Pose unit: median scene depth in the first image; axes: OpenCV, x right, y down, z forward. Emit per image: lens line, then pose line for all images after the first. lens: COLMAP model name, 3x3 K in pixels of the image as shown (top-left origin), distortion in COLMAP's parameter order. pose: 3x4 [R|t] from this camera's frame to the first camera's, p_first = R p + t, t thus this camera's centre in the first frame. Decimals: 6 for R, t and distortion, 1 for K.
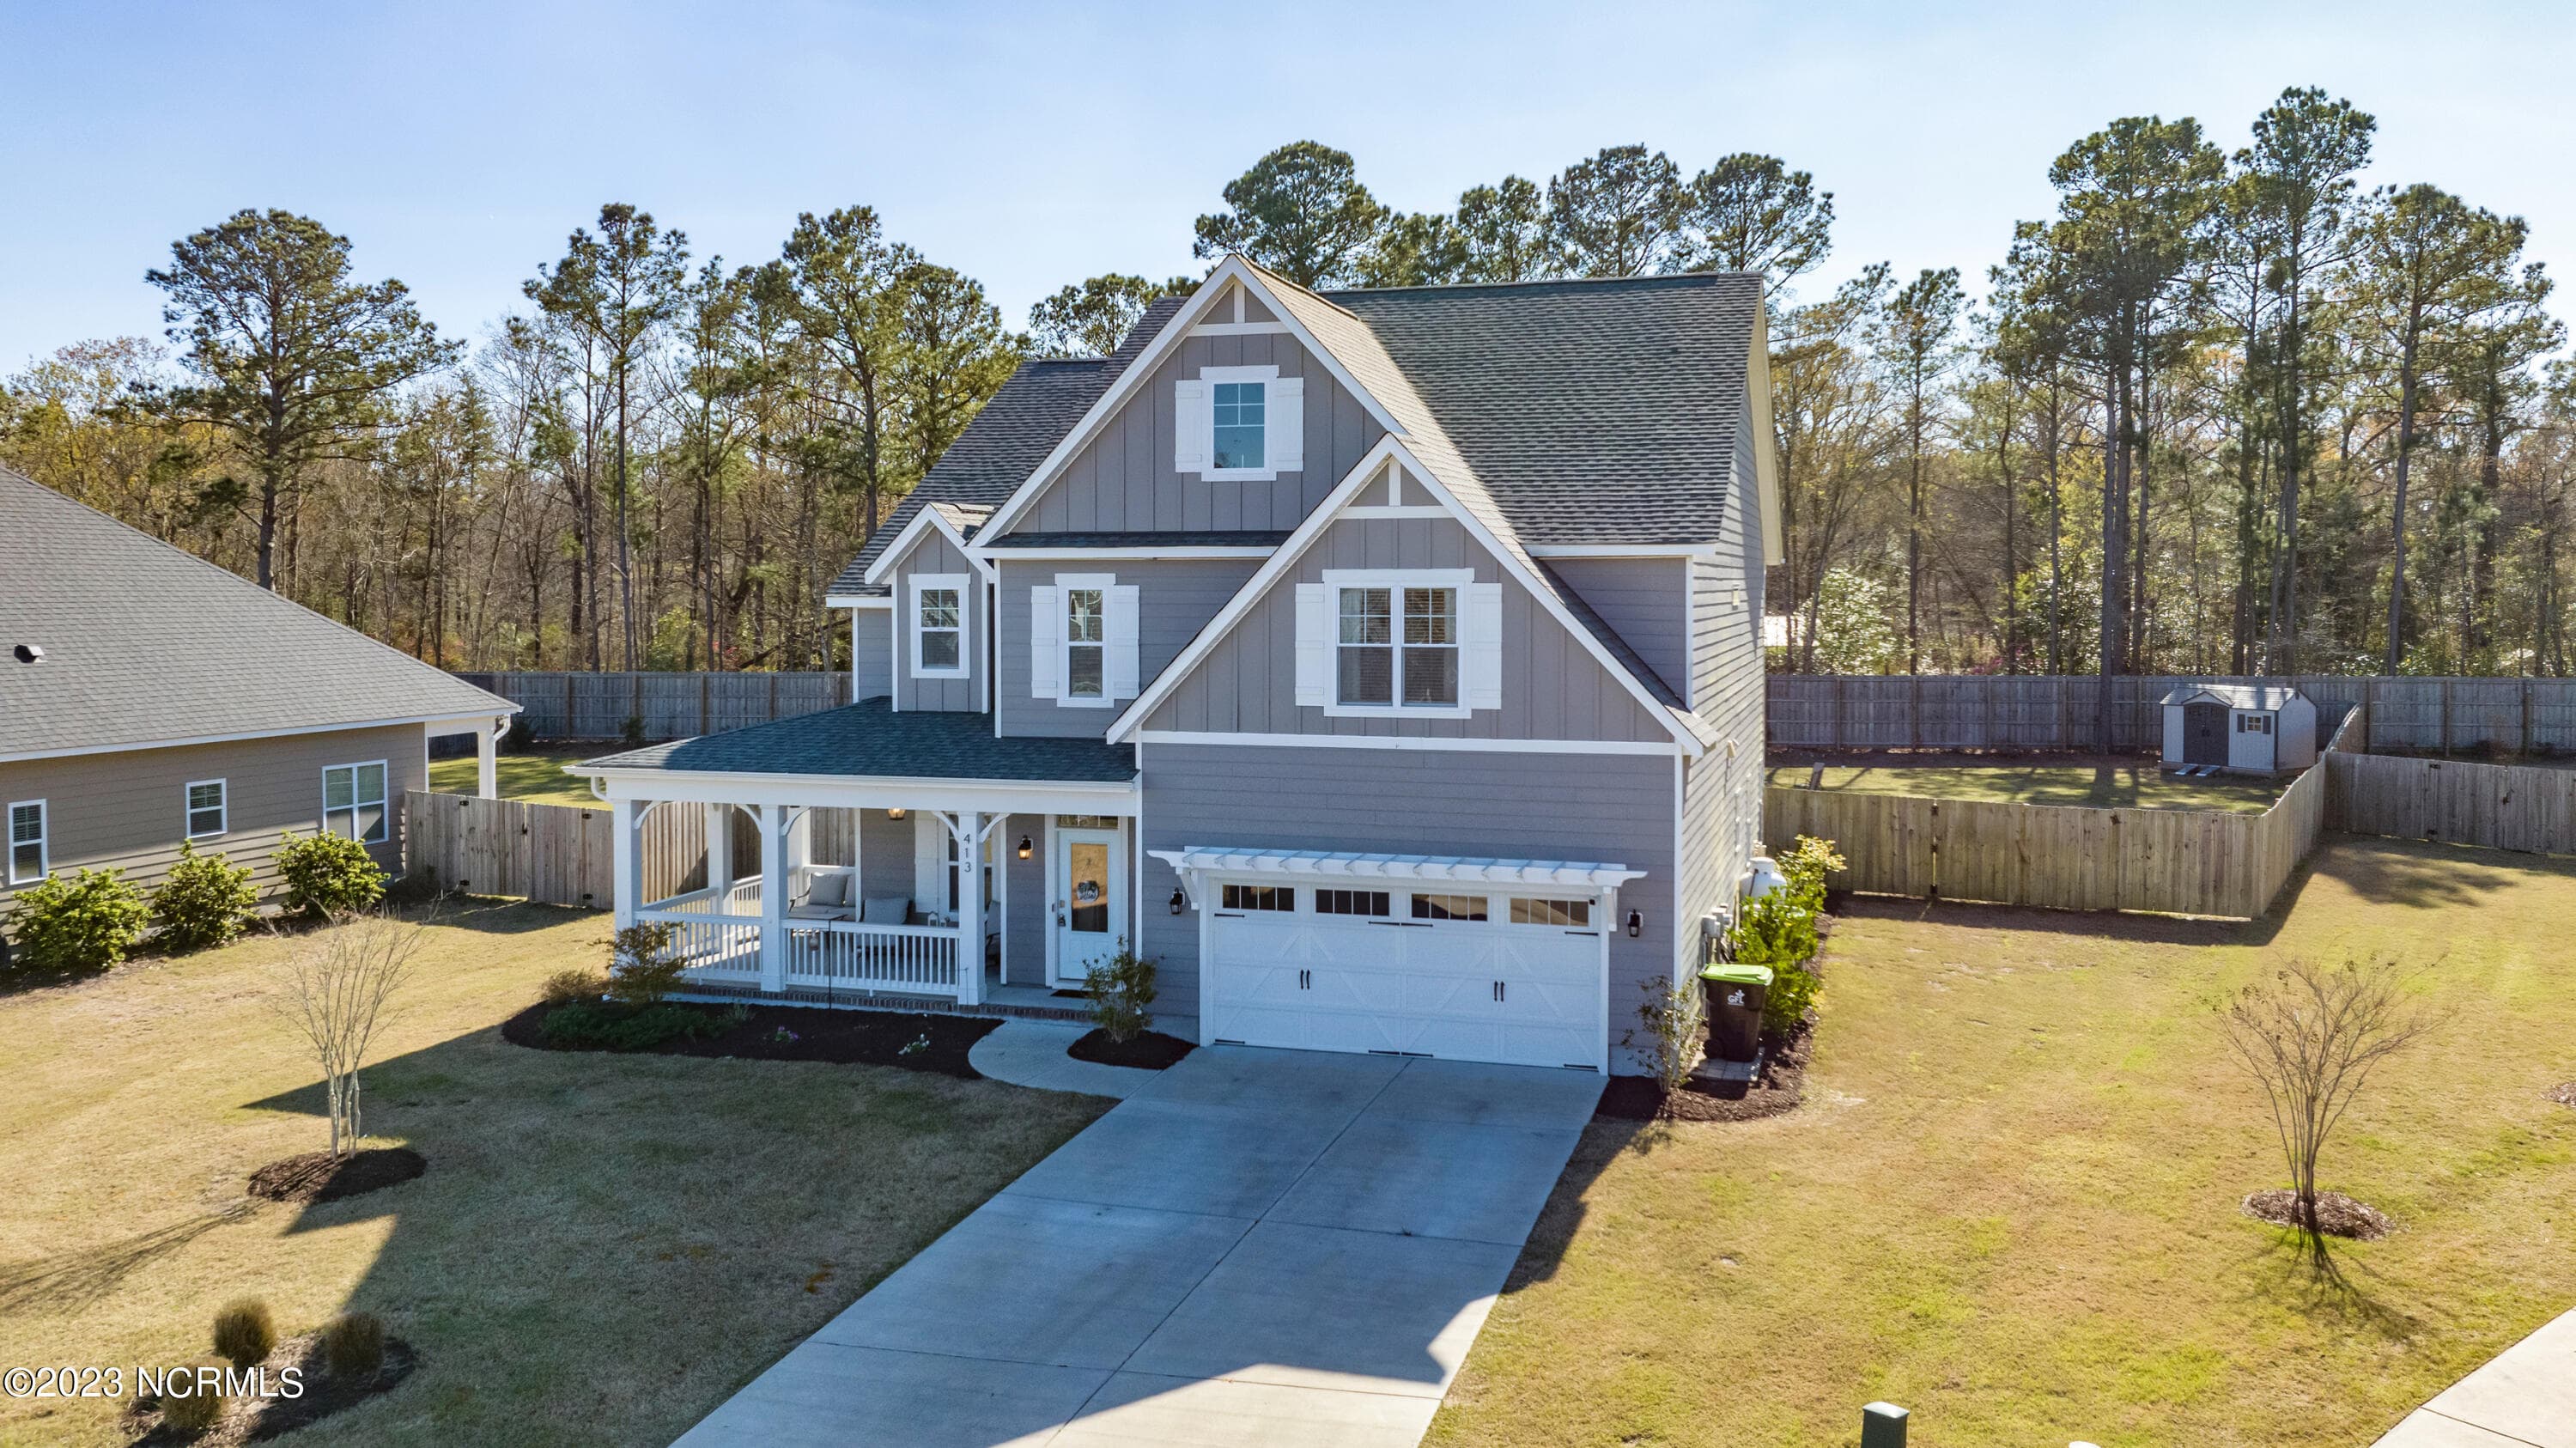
lens RADIAL K [[2002.5, 0, 1287.7], [0, 2002.5, 664.2], [0, 0, 1]] dist [-0.020729, 0.003791]
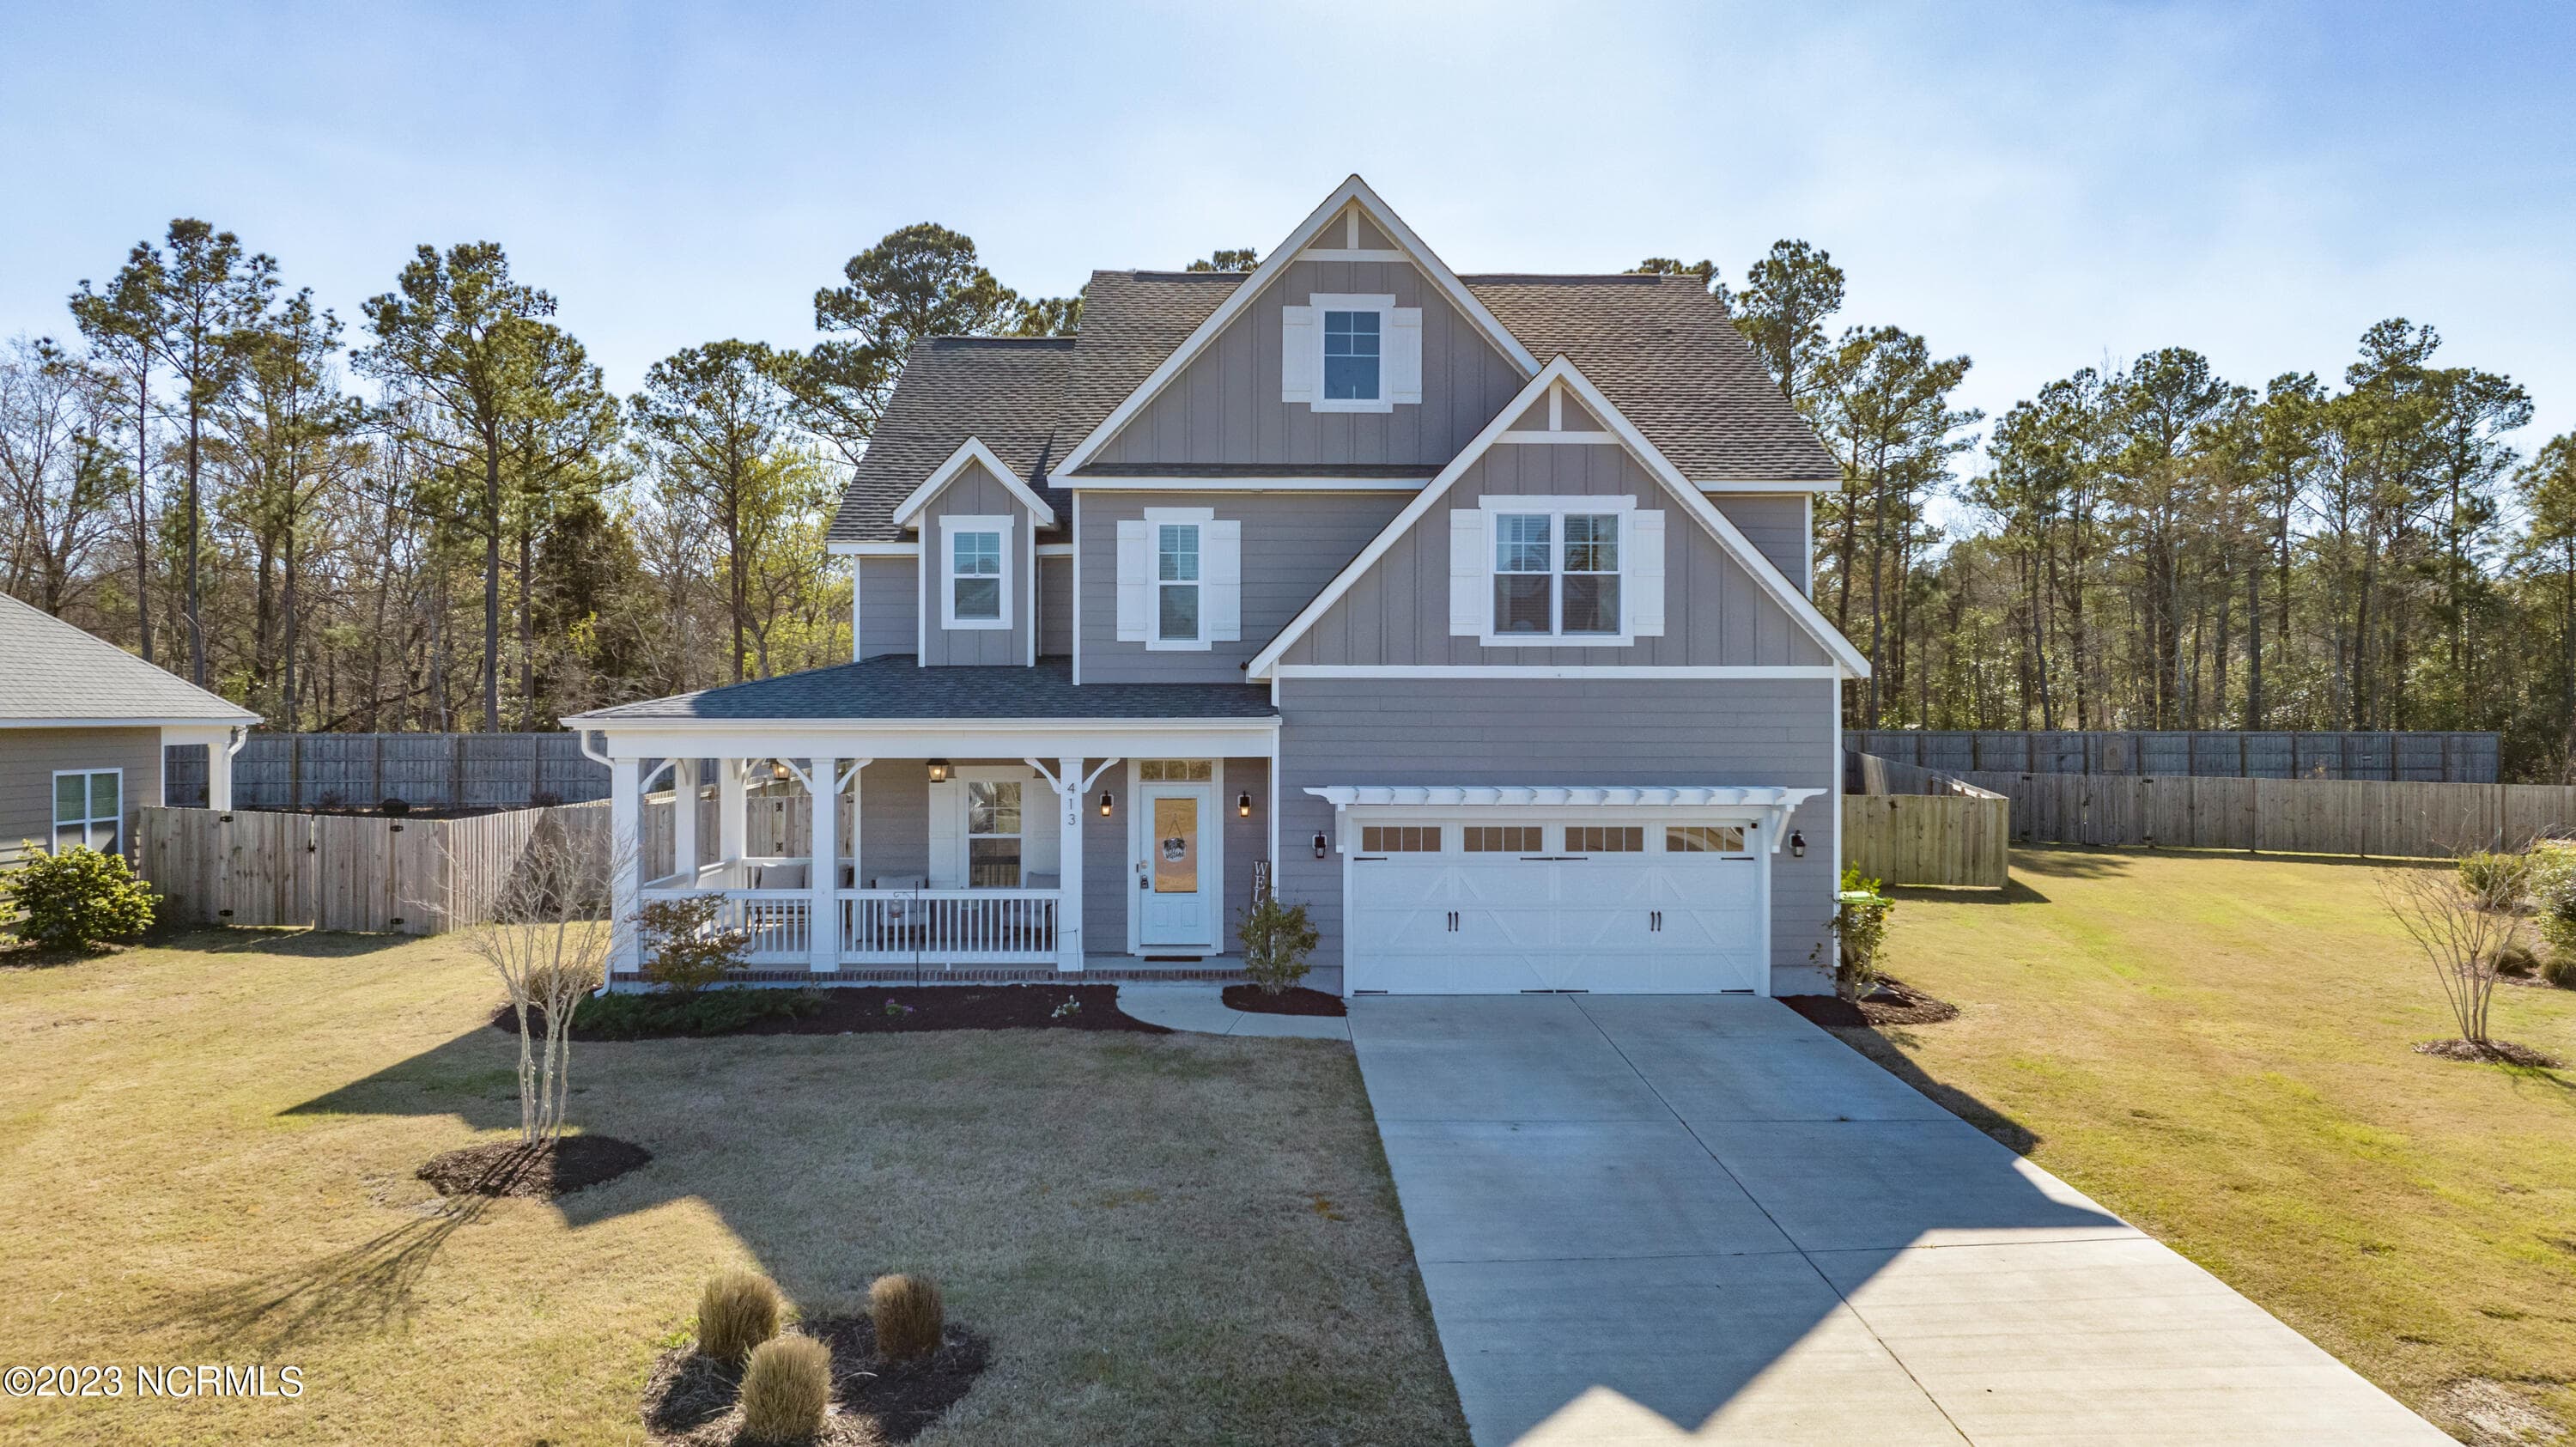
lens RADIAL K [[1819.3, 0, 1283.0], [0, 1819.3, 735.1], [0, 0, 1]] dist [-0.024145, 0.014487]
pose [[0.948934, -0.001903, 0.315470, -0.331387], [0.011104, 0.999564, -0.027371, 0.087047], [-0.315280, 0.029476, 0.948541, 0.183998]]
